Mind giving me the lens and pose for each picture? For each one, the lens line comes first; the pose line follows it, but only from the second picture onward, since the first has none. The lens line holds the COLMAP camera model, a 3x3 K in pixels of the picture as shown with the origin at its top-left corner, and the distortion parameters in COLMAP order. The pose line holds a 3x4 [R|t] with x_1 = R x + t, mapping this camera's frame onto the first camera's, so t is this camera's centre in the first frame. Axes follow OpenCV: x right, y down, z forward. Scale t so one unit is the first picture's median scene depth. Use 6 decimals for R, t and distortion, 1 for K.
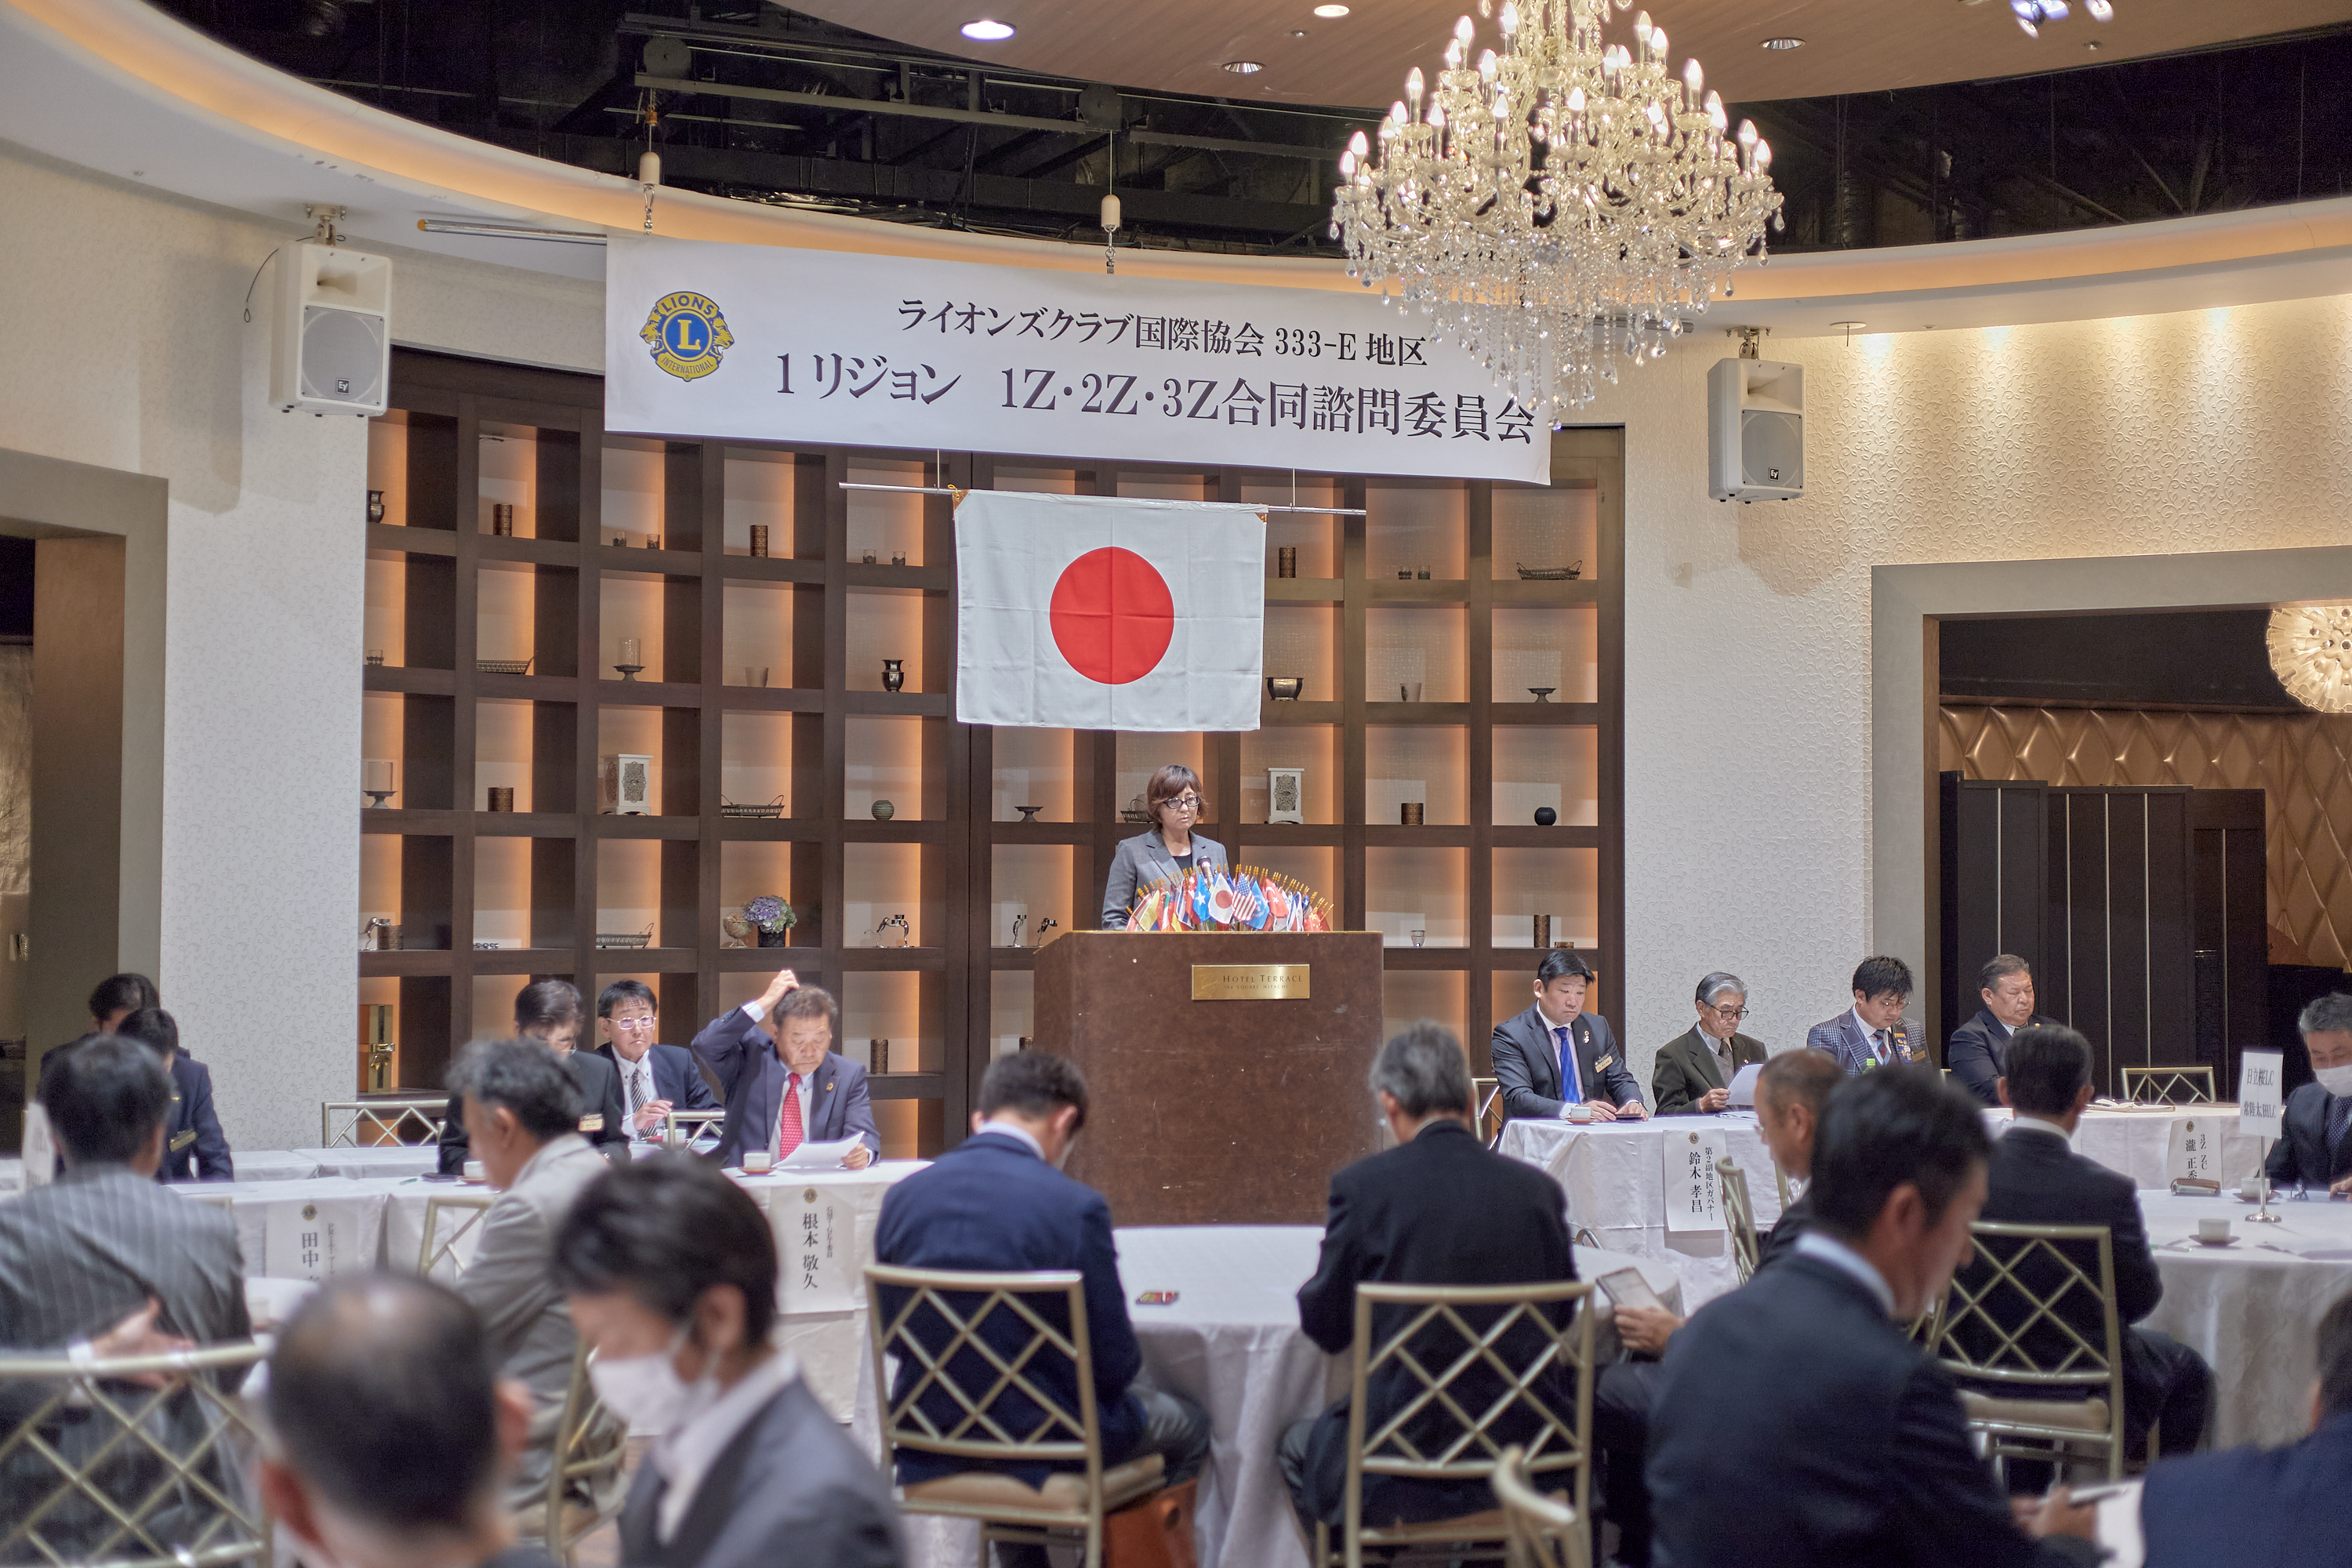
lens RADIAL K [[3279.0, 0, 1178.9], [0, 3279.0, 779.2], [0, 0, 1]] dist [0.065773, -0.275949]
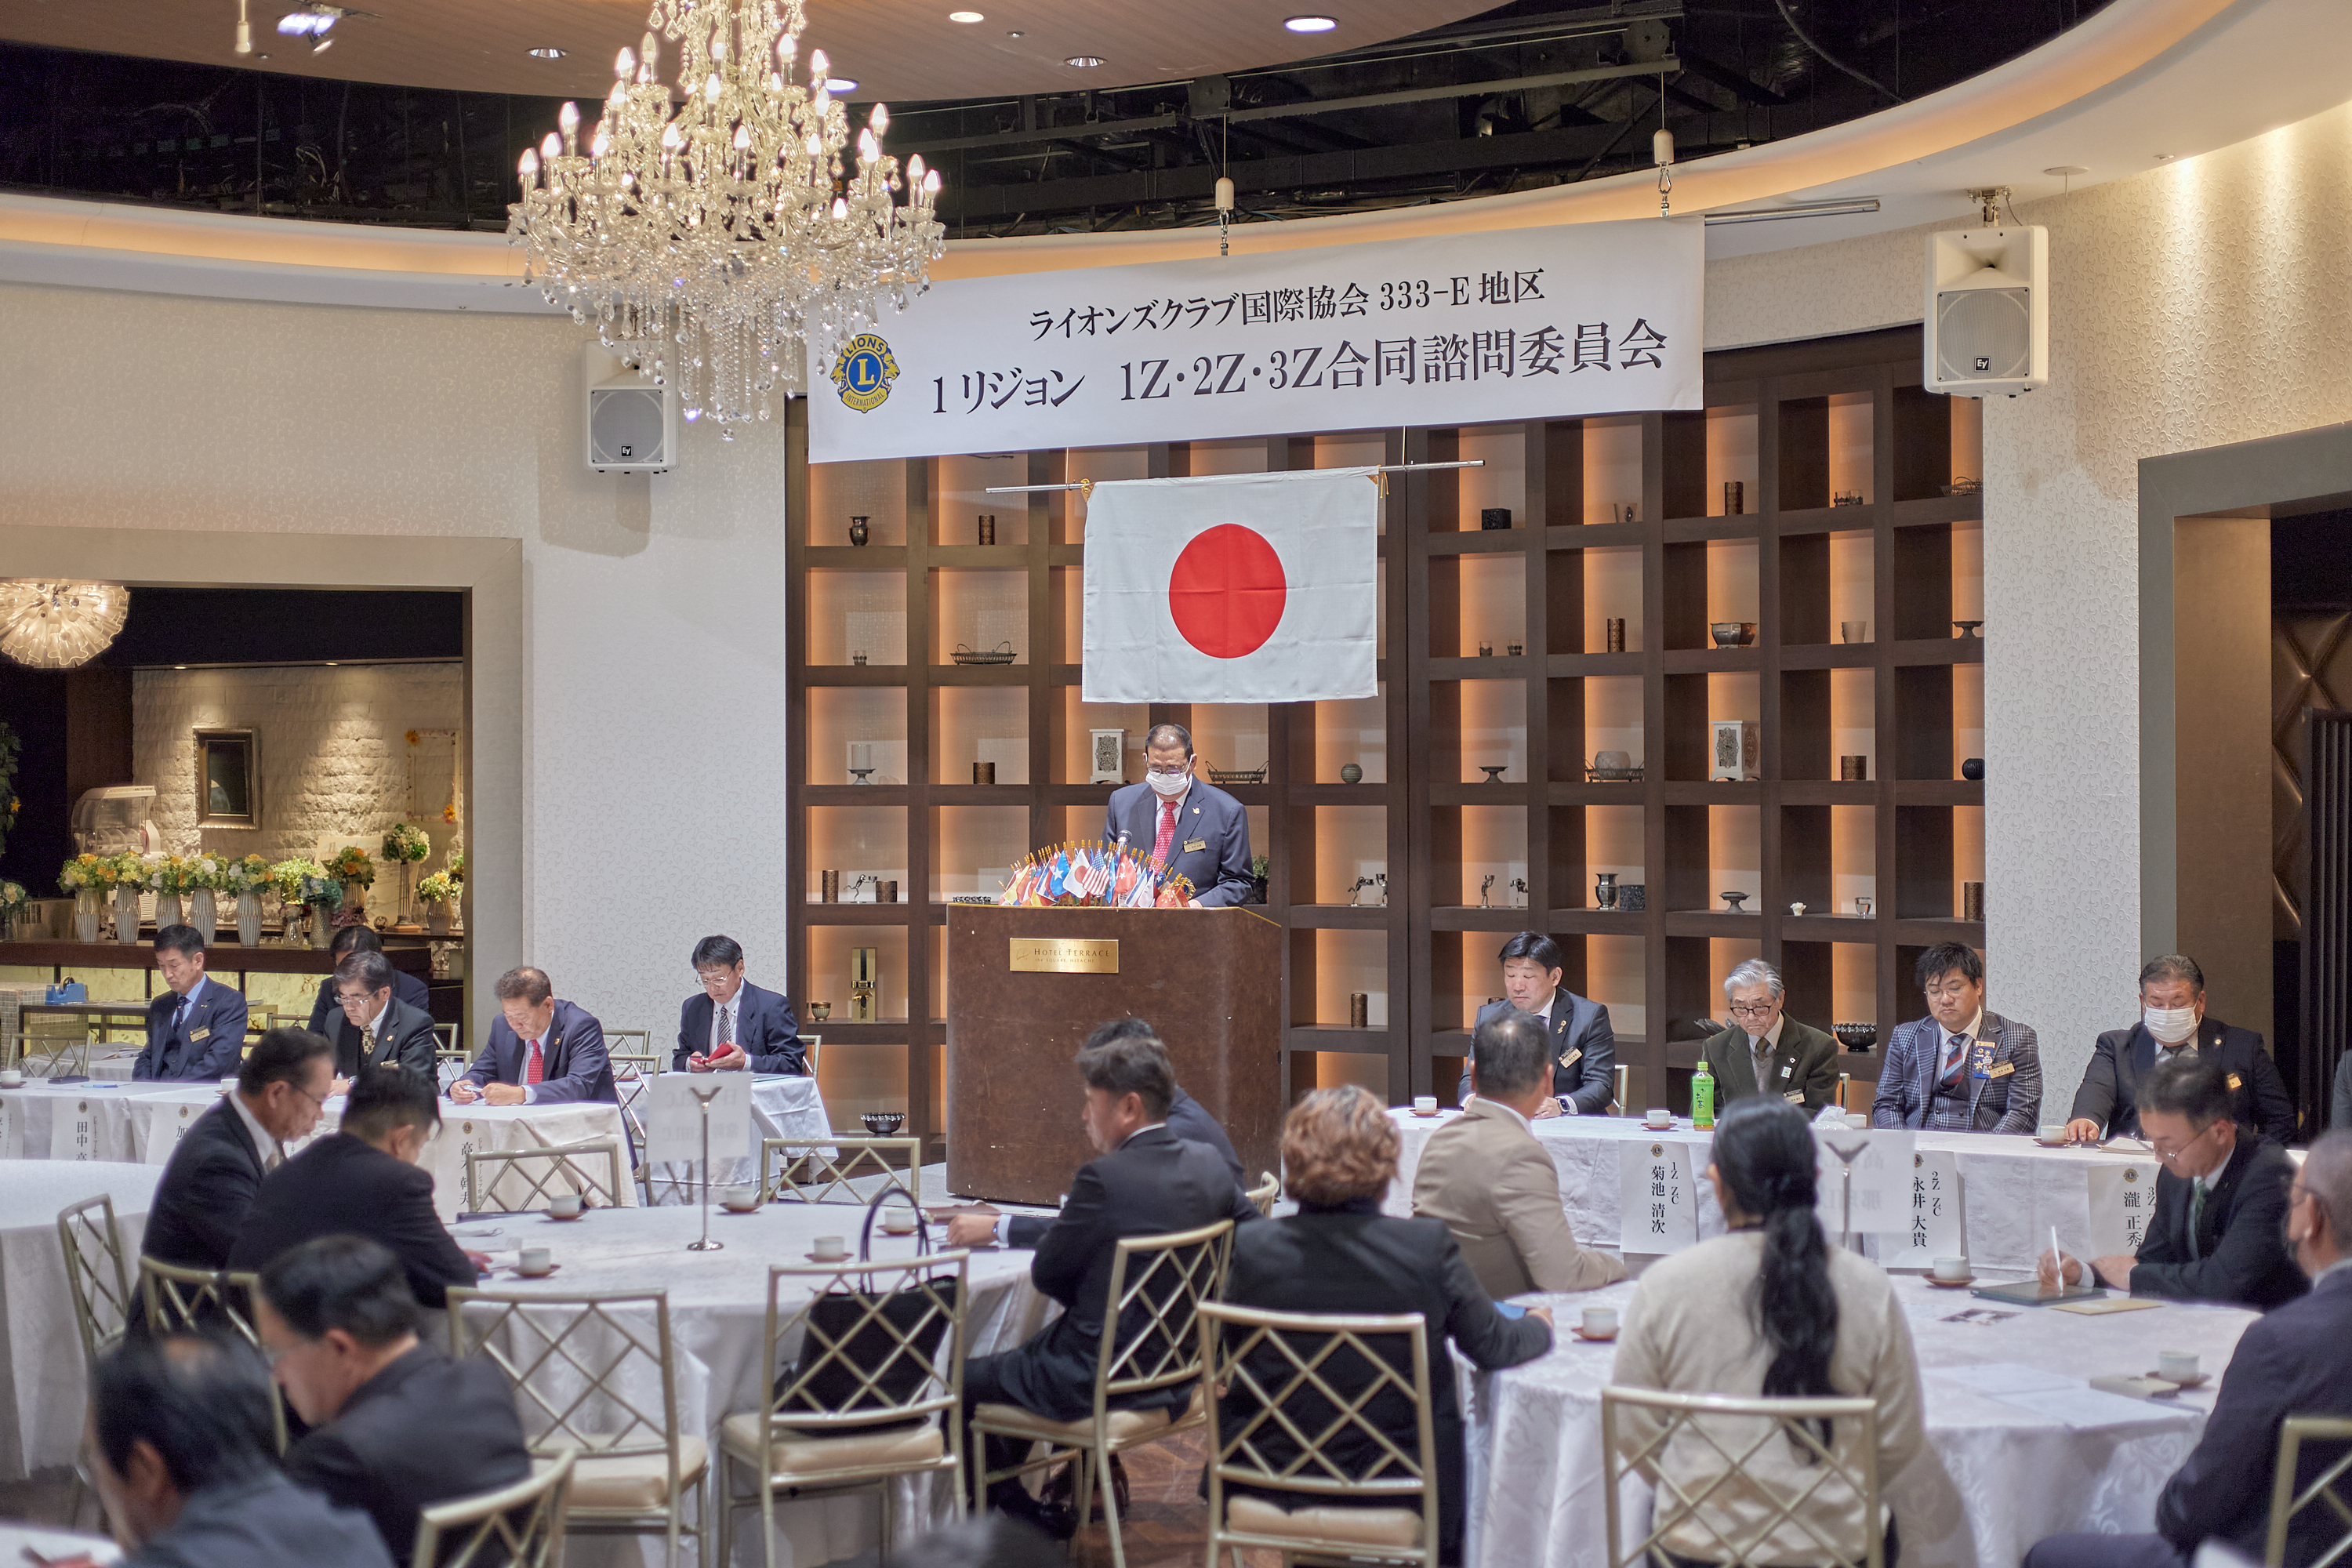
lens RADIAL K [[3307.4, 0, 1184.3], [0, 3307.4, 781.2], [0, 0, 1]] dist [0.075883, -0.352465]
pose [[0.641591, -0.008678, -0.766998, 0.759005], [0.033909, 0.999279, 0.017059, -0.008617], [0.766297, -0.036953, 0.641423, 0.323900]]
